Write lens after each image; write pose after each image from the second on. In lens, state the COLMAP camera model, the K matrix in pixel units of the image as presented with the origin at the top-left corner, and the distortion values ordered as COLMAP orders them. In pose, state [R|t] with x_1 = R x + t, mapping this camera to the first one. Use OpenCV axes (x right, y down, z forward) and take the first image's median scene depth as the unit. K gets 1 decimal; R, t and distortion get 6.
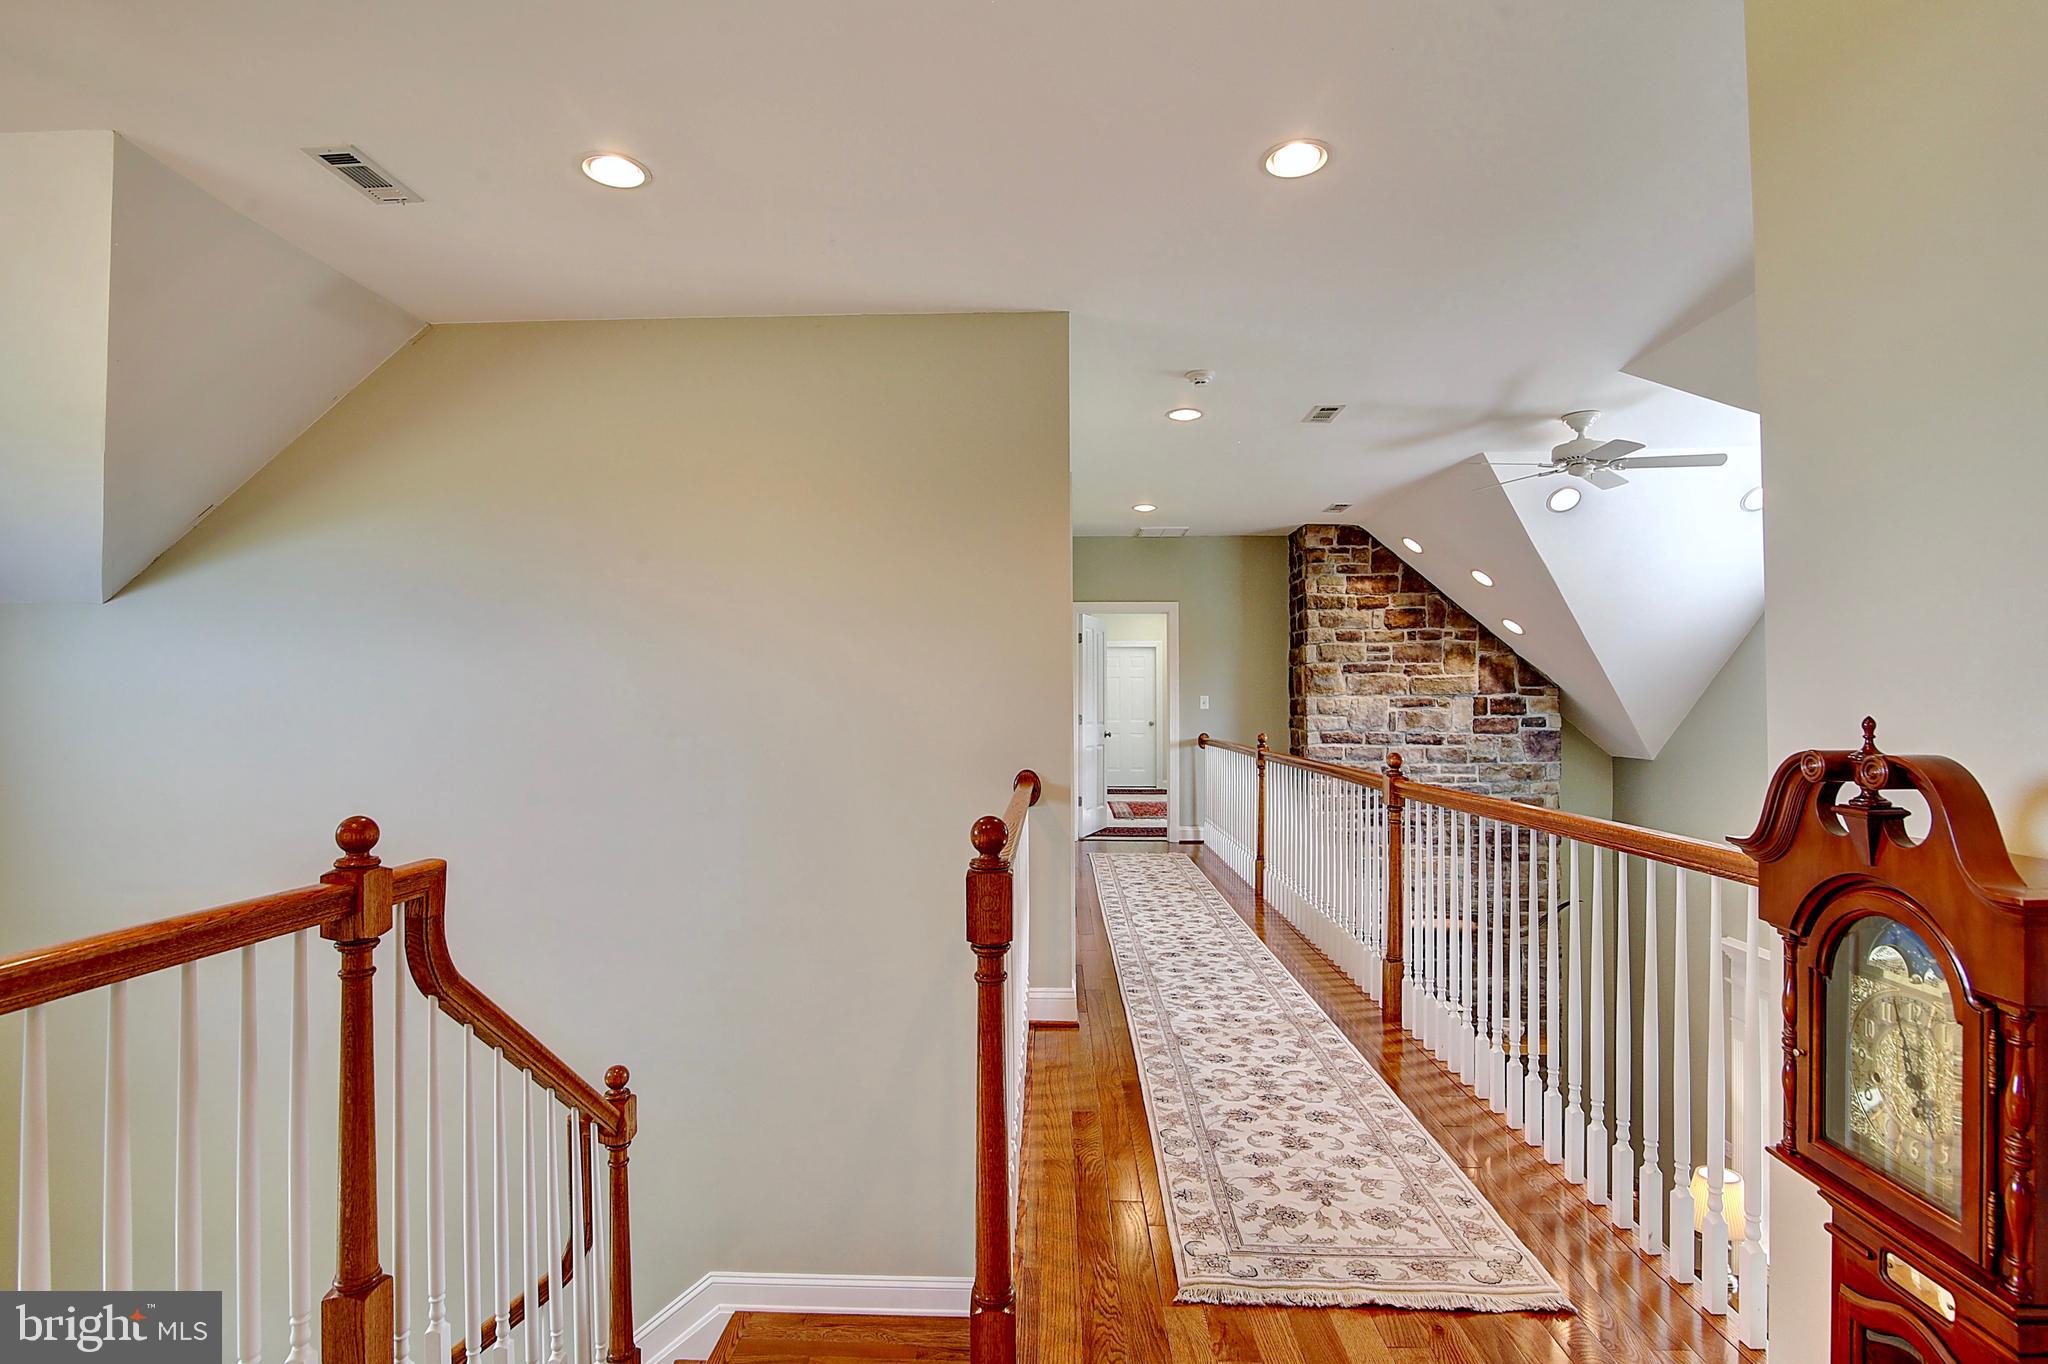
lens RADIAL K [[945.6, 0, 1035.5], [0, 945.6, 694.9], [0, 0, 1]] dist [-0.017242, -0.000001]
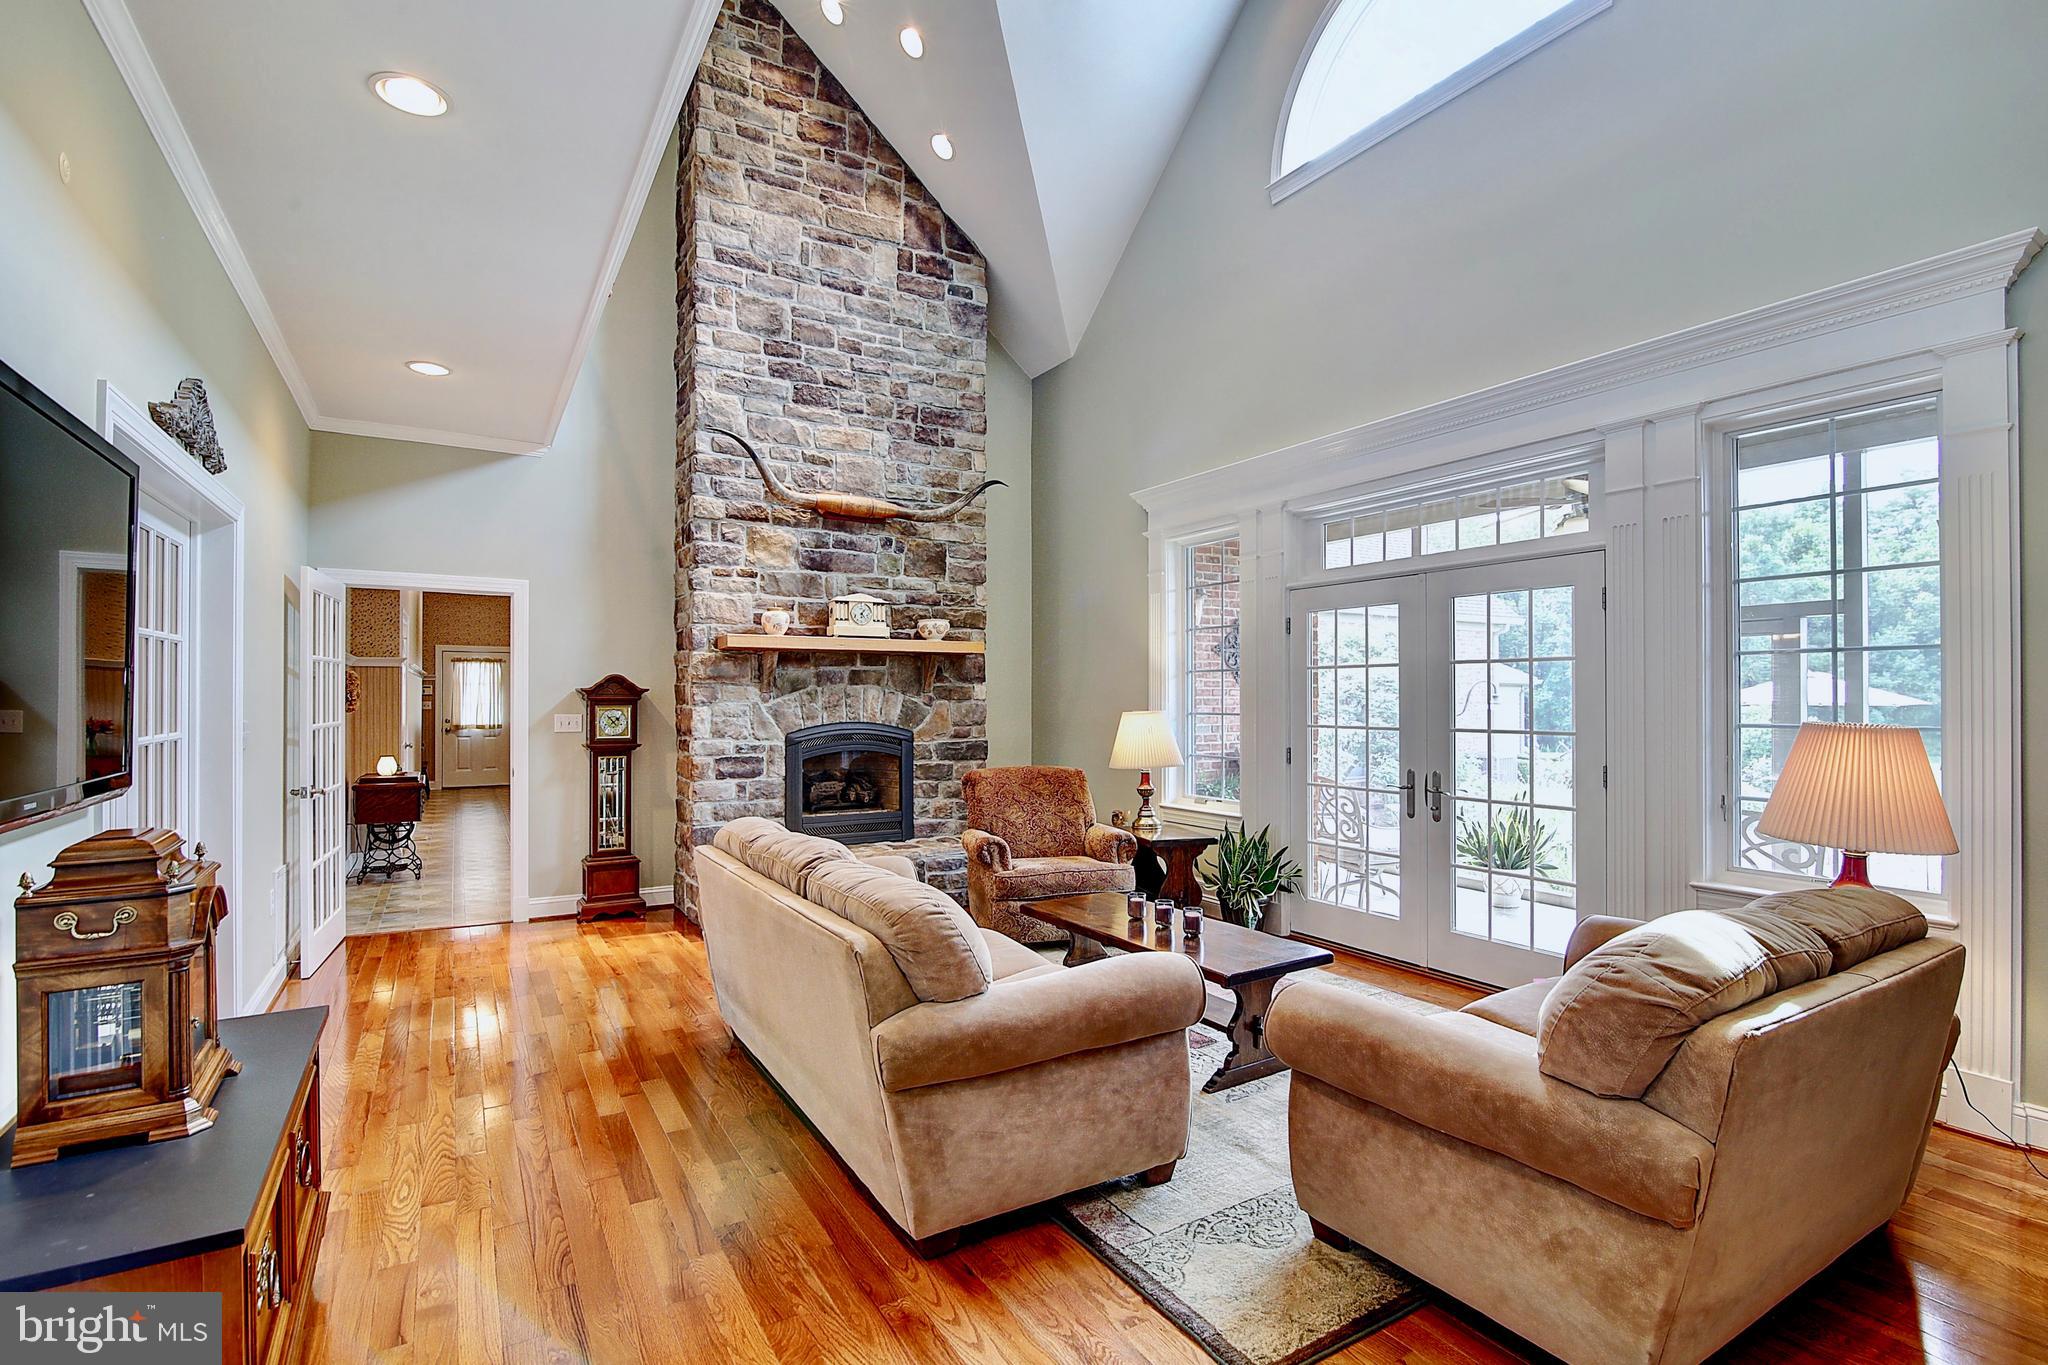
lens RADIAL K [[945.6, 0, 1019.9], [0, 945.6, 690.3], [0, 0, 1]] dist [-0.017242, -0.000001]
pose [[0.845182, 0.008865, 0.534404, 0.107328], [-0.010235, 0.999948, -0.000401, 0.399851], [-0.534380, -0.005130, 0.845229, 0.220674]]
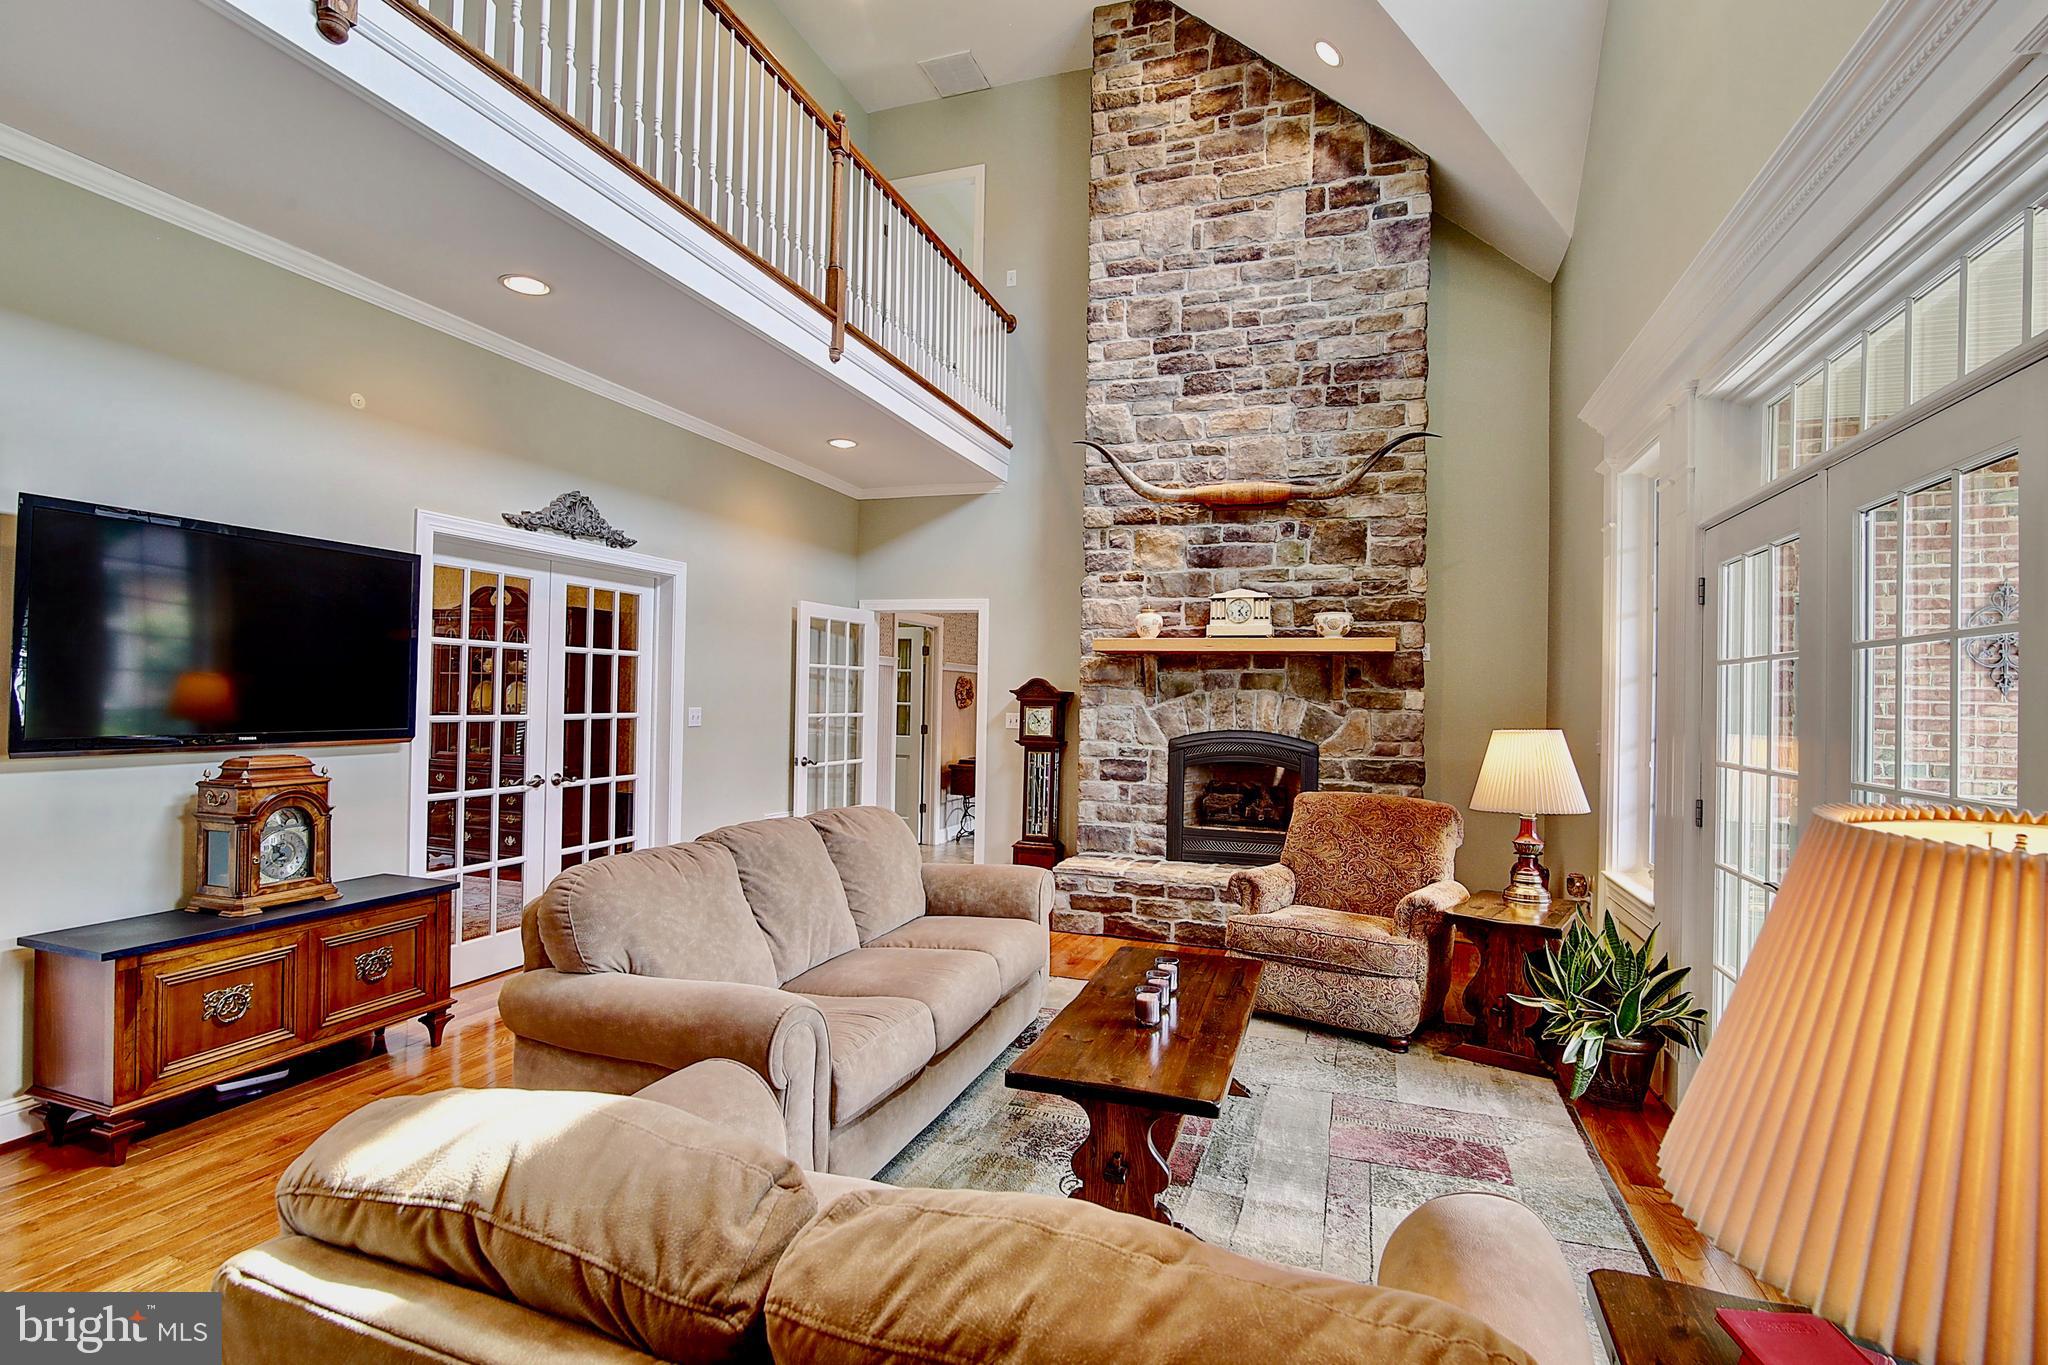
lens RADIAL K [[945.6, 0, 1018.7], [0, 945.6, 688.8], [0, 0, 1]] dist [-0.017242, -0.000001]
pose [[0.950222, 0.021671, -0.310819, 0.487529], [-0.021494, 0.999761, 0.003997, 0.396617], [0.310832, 0.002882, 0.950461, 0.226702]]
